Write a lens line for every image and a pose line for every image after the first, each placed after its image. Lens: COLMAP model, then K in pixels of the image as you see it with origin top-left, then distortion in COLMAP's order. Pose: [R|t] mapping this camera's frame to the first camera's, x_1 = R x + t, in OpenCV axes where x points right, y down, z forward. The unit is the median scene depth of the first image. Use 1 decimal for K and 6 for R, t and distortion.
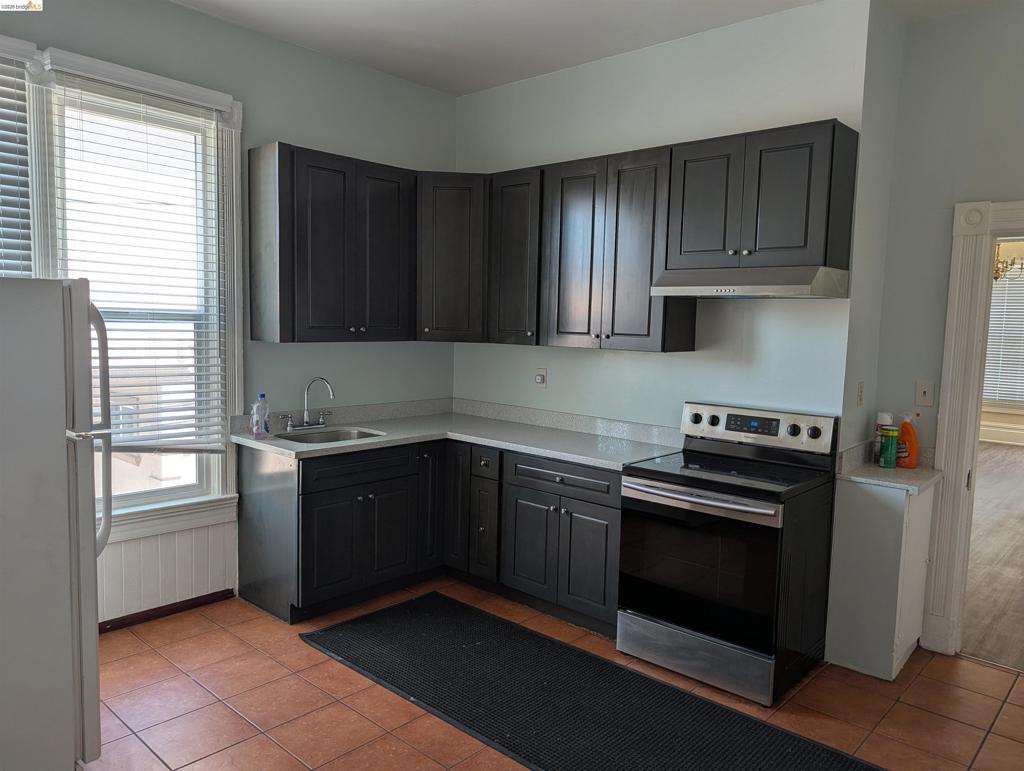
lens RADIAL K [[728.1, 0, 513.8], [0, 728.1, 392.3], [0, 0, 1]] dist [0.005528, 0.001278]
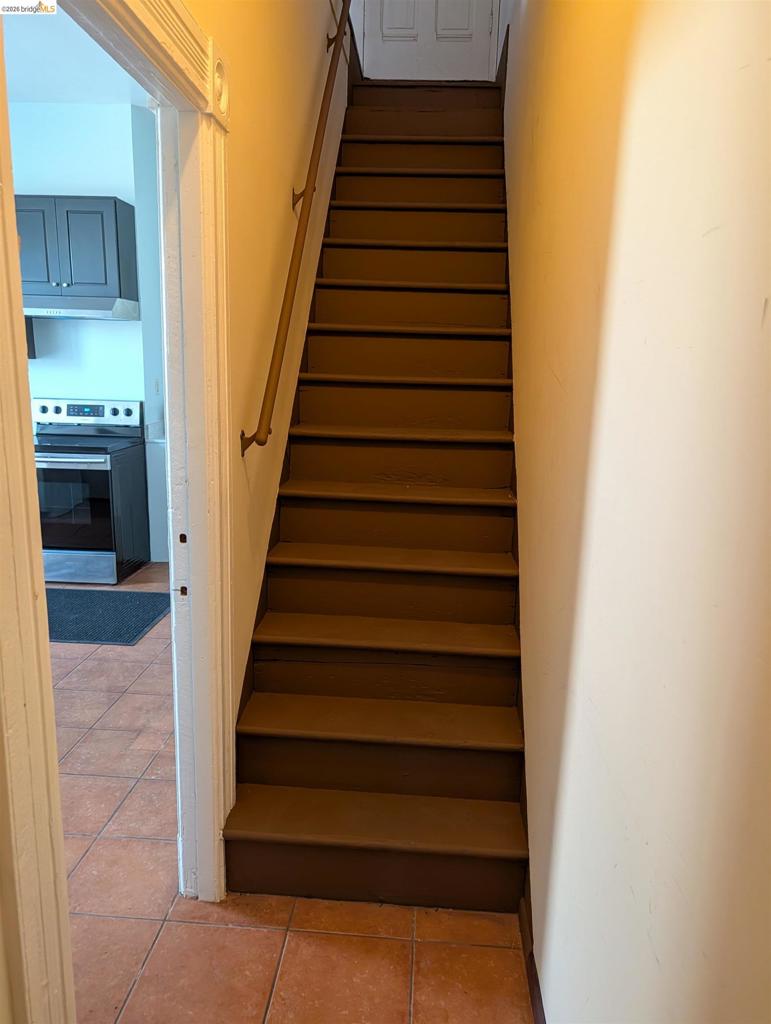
lens RADIAL K [[728.1, 0, 379.5], [0, 728.1, 529.7], [0, 0, 1]] dist [0.005528, 0.001278]
pose [[0.777846, -0.144672, 0.611576, -0.139039], [0.053021, 0.984780, 0.165520, 0.072518], [-0.626214, -0.096322, 0.773678, -0.512852]]
